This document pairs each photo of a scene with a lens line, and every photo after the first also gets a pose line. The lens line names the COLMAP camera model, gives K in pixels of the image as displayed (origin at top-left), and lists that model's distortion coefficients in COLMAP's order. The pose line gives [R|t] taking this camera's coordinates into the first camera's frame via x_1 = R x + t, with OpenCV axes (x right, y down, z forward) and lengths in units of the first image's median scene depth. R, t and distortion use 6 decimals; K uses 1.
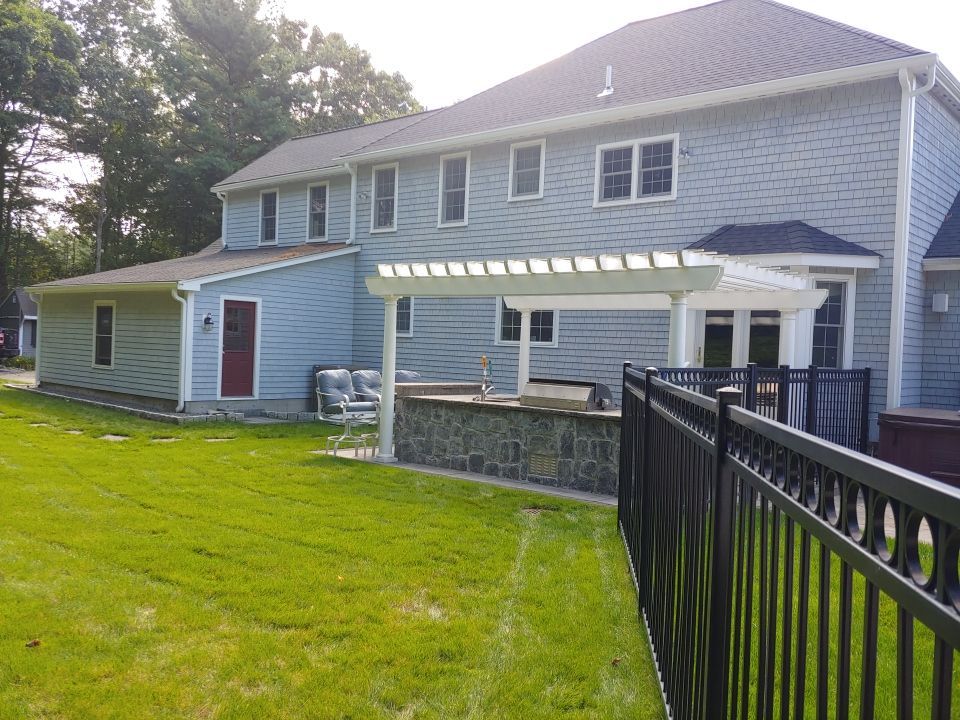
lens RADIAL K [[852.3, 0, 478.1], [0, 852.3, 366.7], [0, 0, 1]] dist [0.076292, -0.140824]
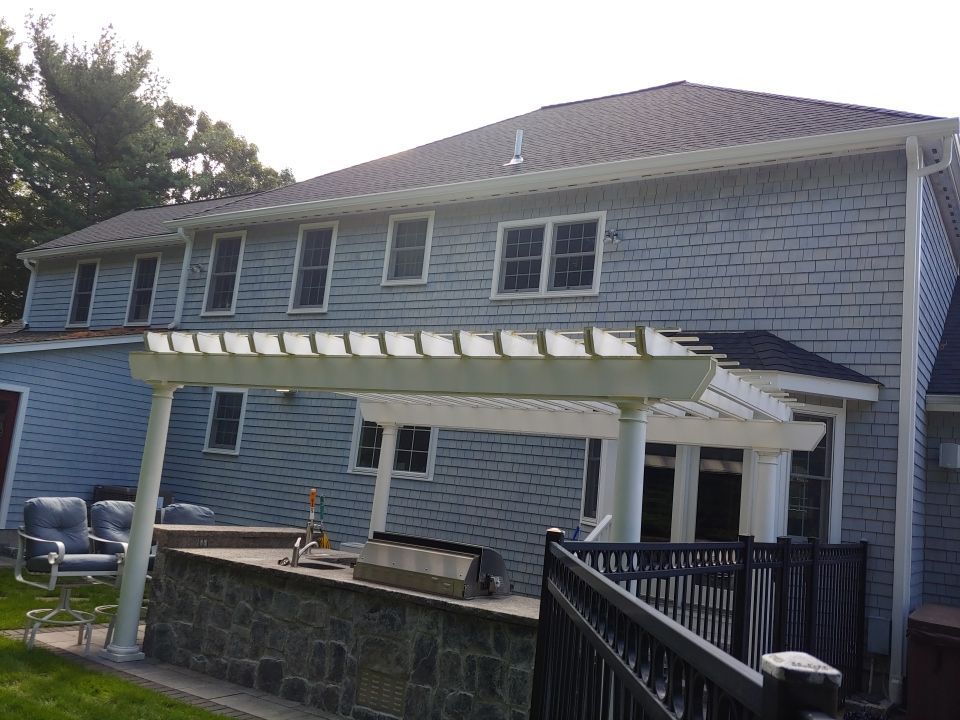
lens RADIAL K [[852.3, 0, 481.2], [0, 852.3, 362.0], [0, 0, 1]] dist [0.076292, -0.140824]
pose [[0.988512, 0.081742, 0.127129, 0.036487], [-0.060855, 0.985194, -0.160279, -0.009496], [-0.138348, 0.150701, 0.978851, 0.281264]]
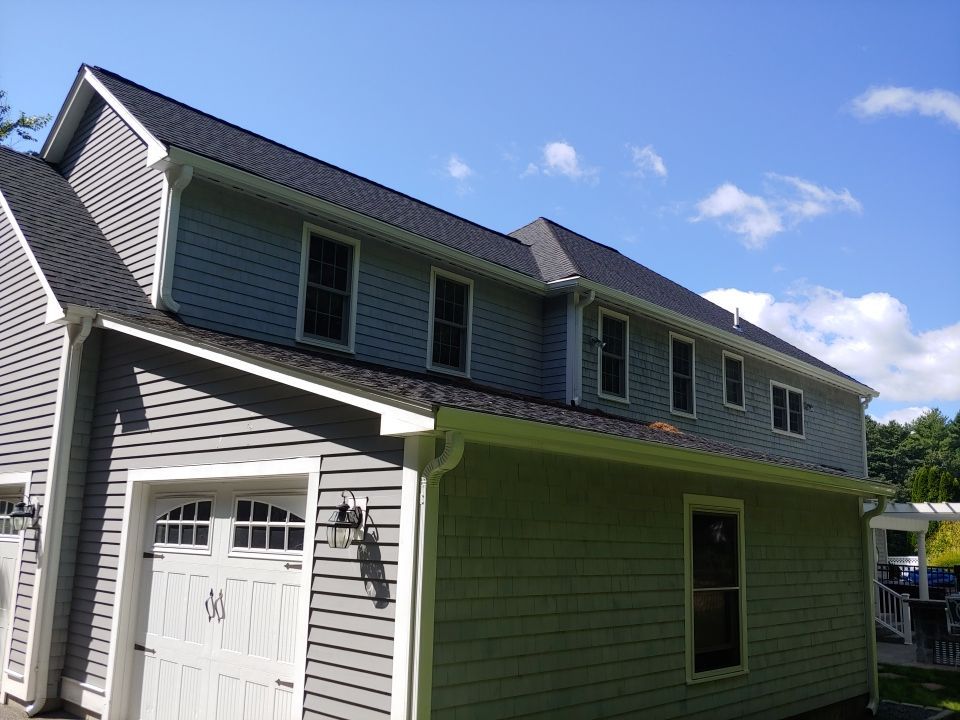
lens RADIAL K [[852.3, 0, 486.4], [0, 852.3, 376.4], [0, 0, 1]] dist [0.076292, -0.140824]
pose [[0.037049, 0.143013, 0.989027, -1.080905], [-0.004832, 0.989721, -0.142933, -0.097635], [-0.999302, 0.000516, 0.037360, 1.406102]]
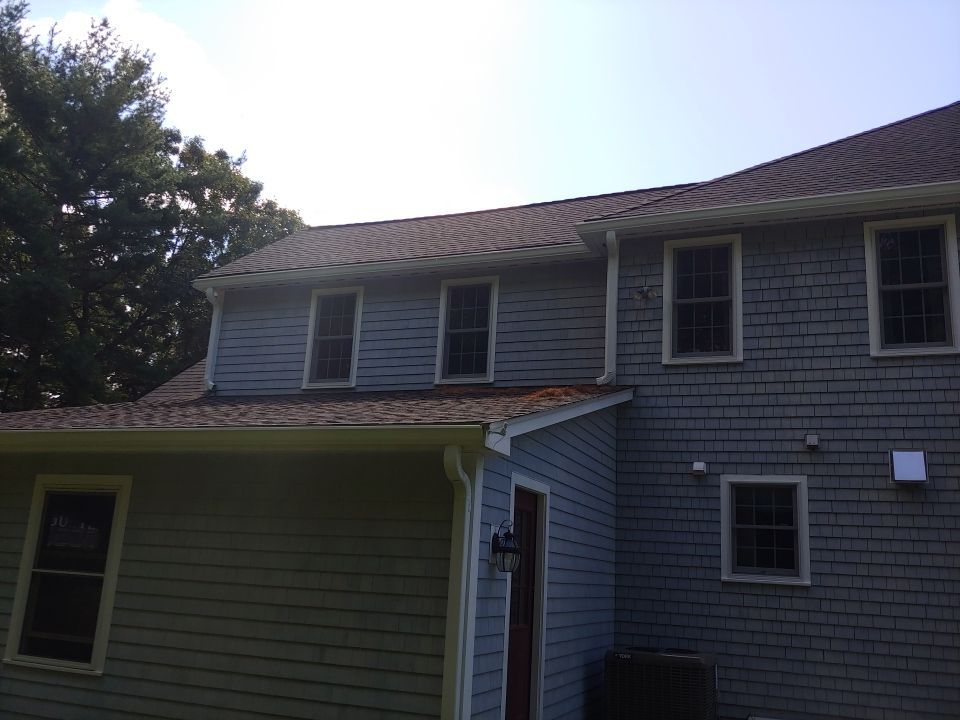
lens RADIAL K [[852.3, 0, 490.7], [0, 852.3, 367.6], [0, 0, 1]] dist [0.076292, -0.140824]
pose [[0.941630, 0.089682, 0.324485, -0.507437], [-0.008233, 0.969711, -0.244118, -0.042859], [-0.336550, 0.227197, 0.913847, 0.763330]]
